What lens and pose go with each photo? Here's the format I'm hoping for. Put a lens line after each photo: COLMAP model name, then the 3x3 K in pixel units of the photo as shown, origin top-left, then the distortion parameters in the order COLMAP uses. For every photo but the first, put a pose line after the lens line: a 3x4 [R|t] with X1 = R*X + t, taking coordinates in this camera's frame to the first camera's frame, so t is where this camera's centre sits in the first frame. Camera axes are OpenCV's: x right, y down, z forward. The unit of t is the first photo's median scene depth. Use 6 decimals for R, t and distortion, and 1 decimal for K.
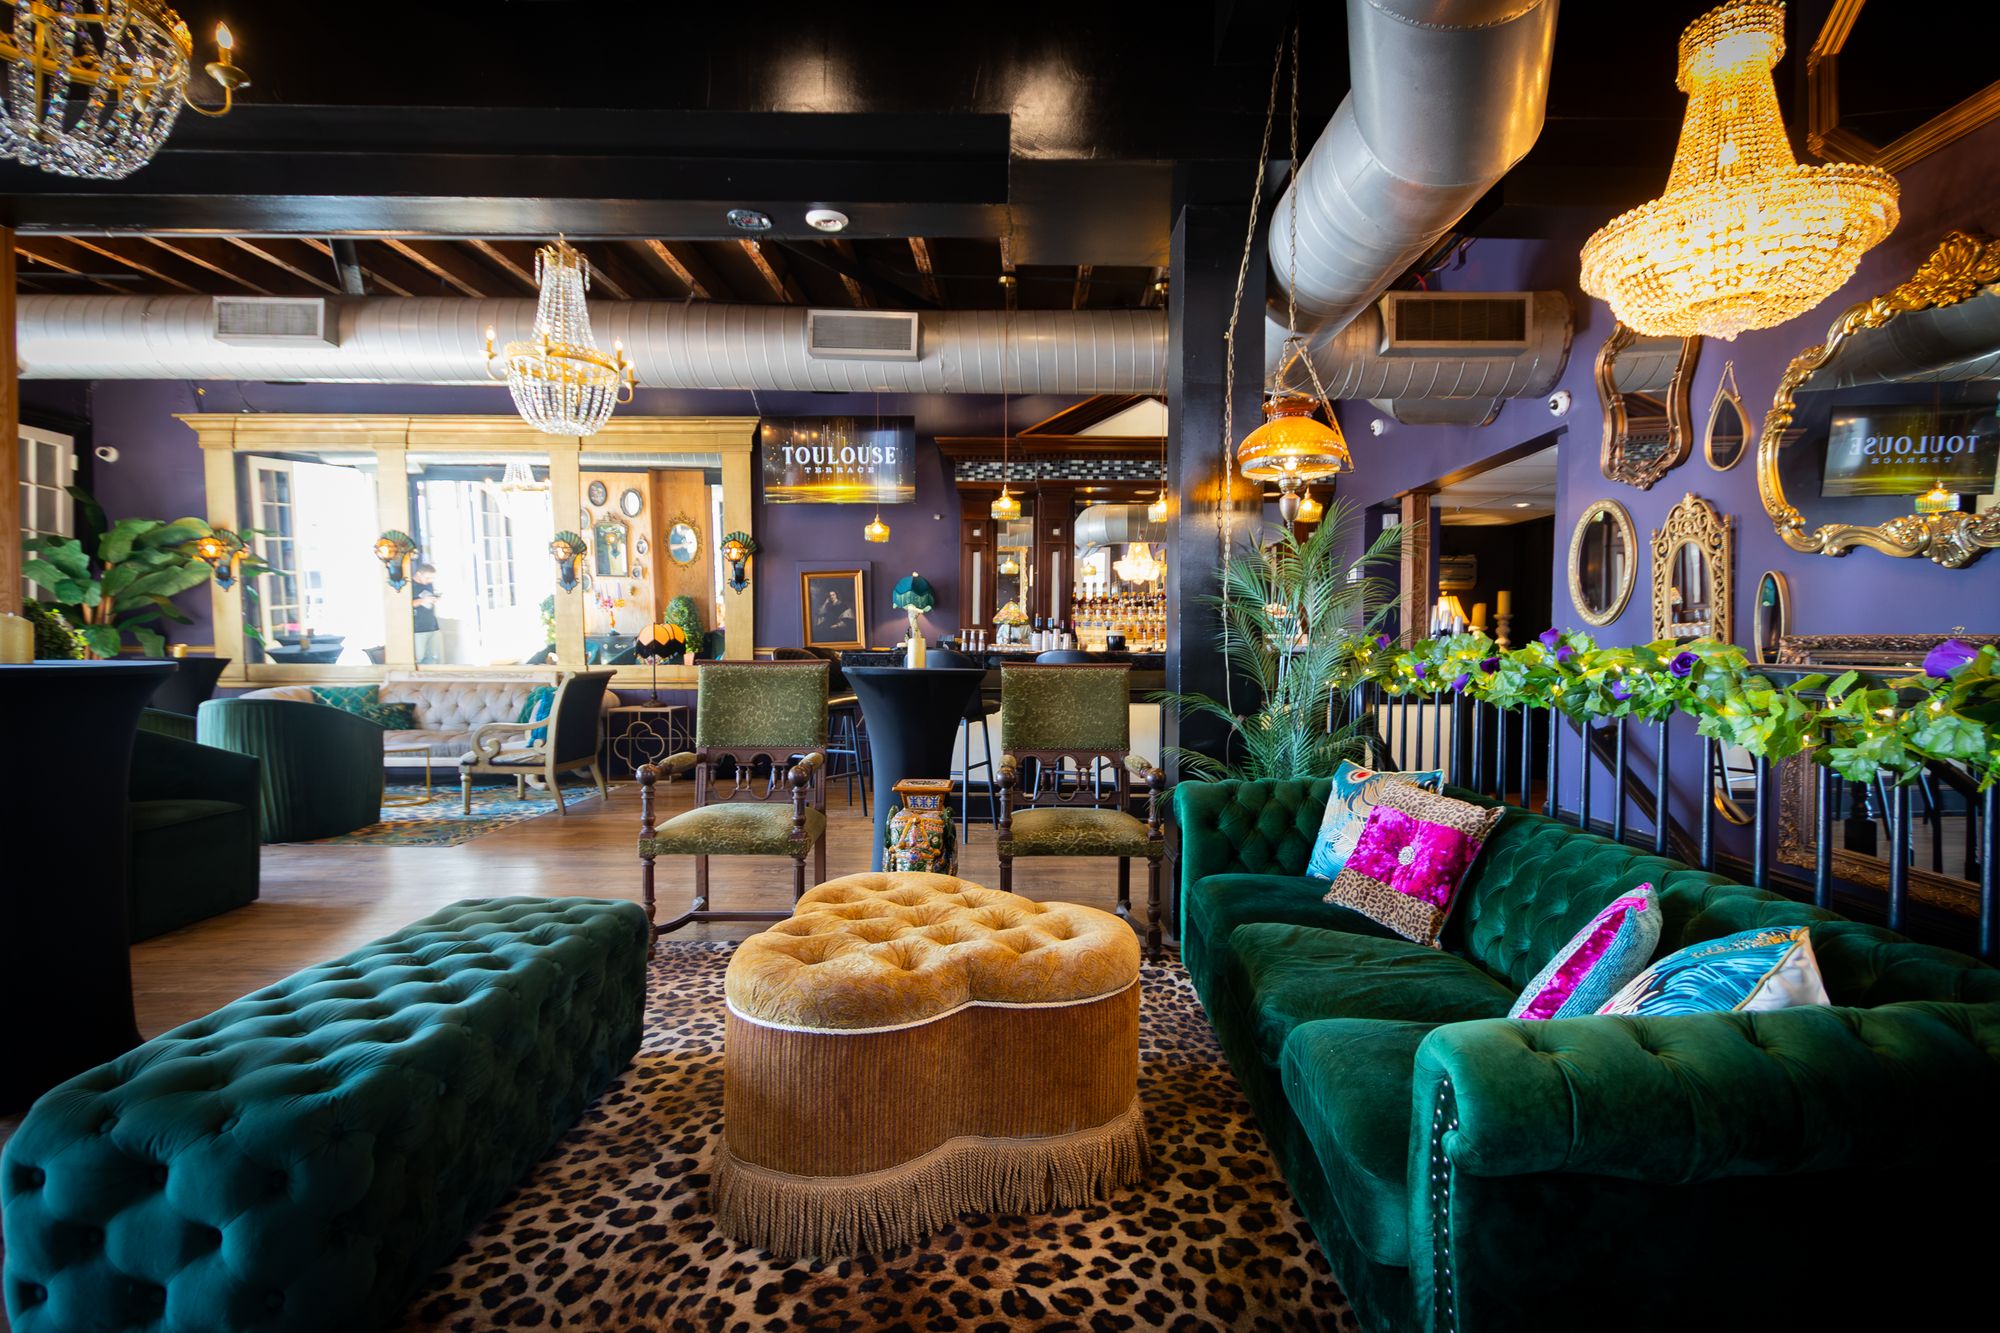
lens RADIAL K [[955.0, 0, 1000.9], [0, 955.0, 663.2], [0, 0, 1]] dist [0.007650, -0.002805]
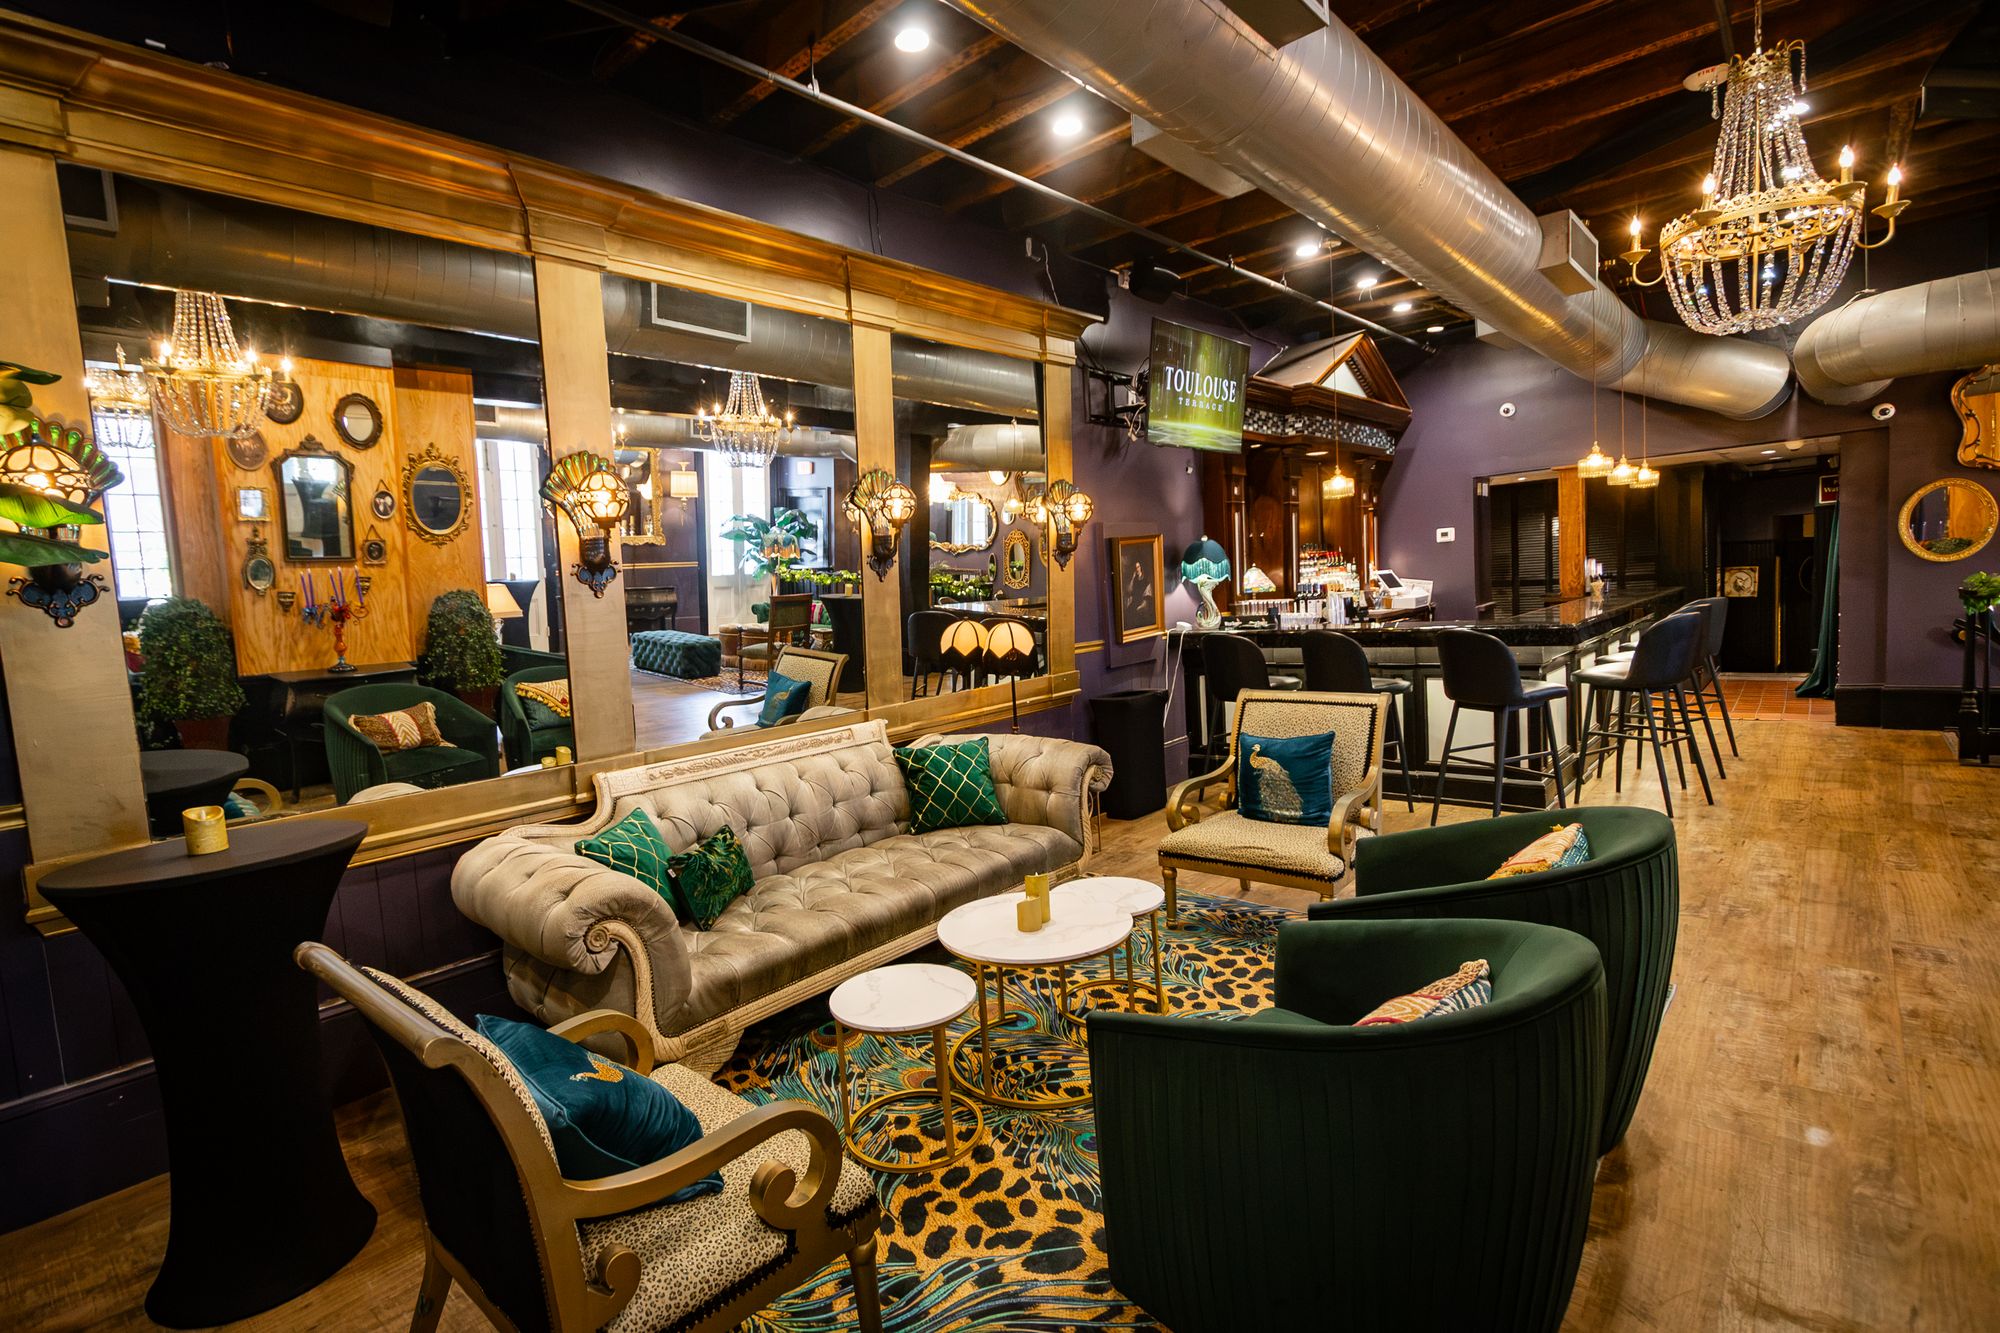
lens RADIAL K [[955.0, 0, 958.6], [0, 955.0, 641.6], [0, 0, 1]] dist [0.007650, -0.002805]
pose [[0.672404, -0.091416, 0.734517, -1.969937], [0.086272, 0.995260, 0.044891, -0.140009], [-0.735139, 0.033184, 0.677103, 1.397257]]
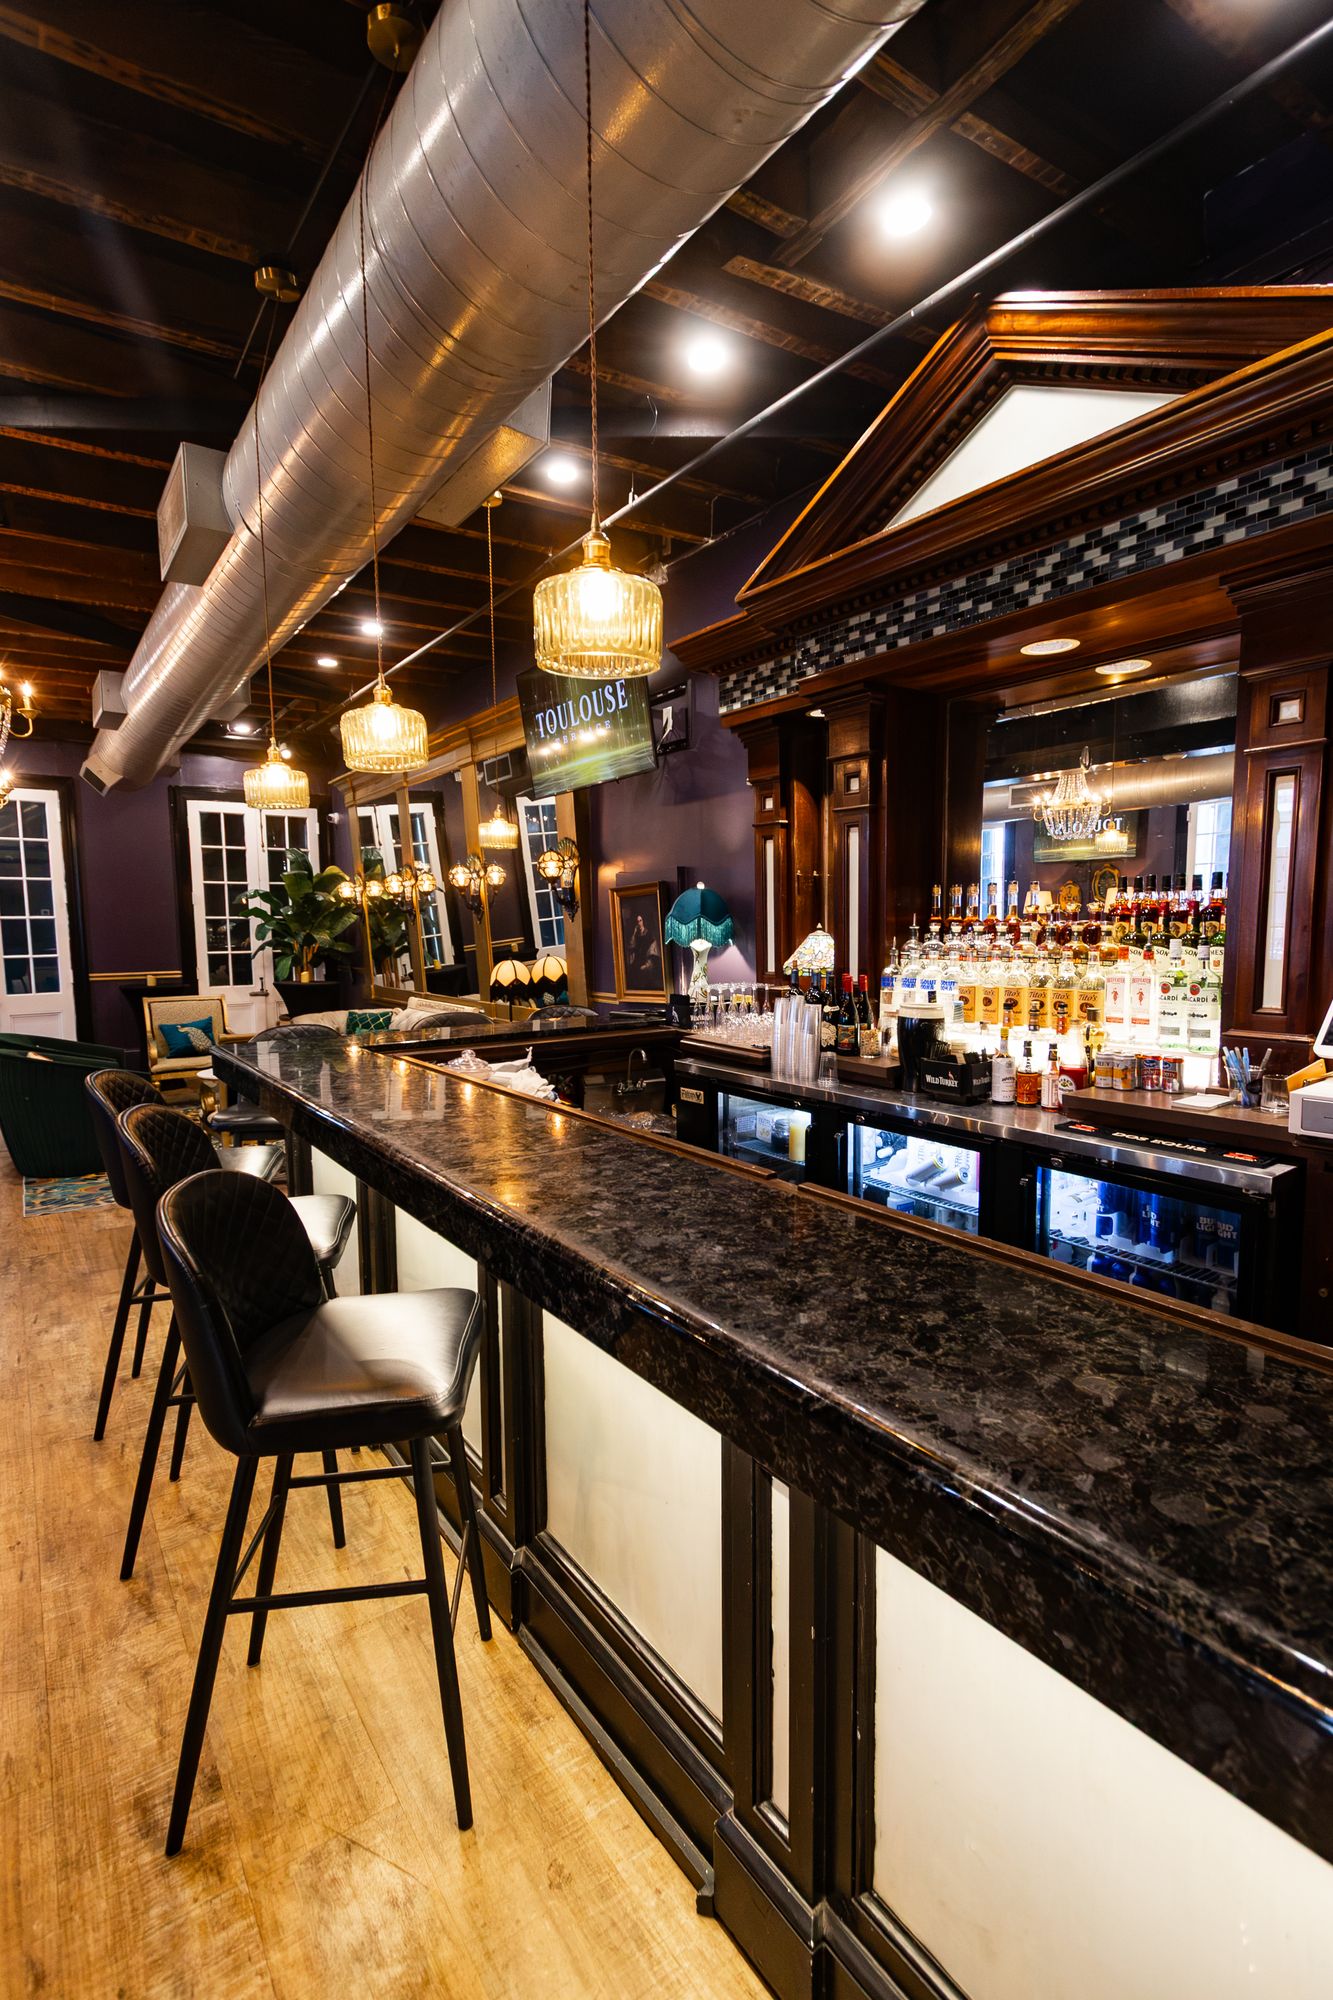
lens RADIAL K [[939.7, 0, 657.4], [0, 939.7, 1012.7], [0, 0, 1]] dist [0.000039, -0.000042]
pose [[0.572717, 0.064983, -0.817173, 0.883717], [0.001769, 0.996753, 0.080503, -0.142932], [0.819751, -0.047551, 0.570743, 1.488105]]
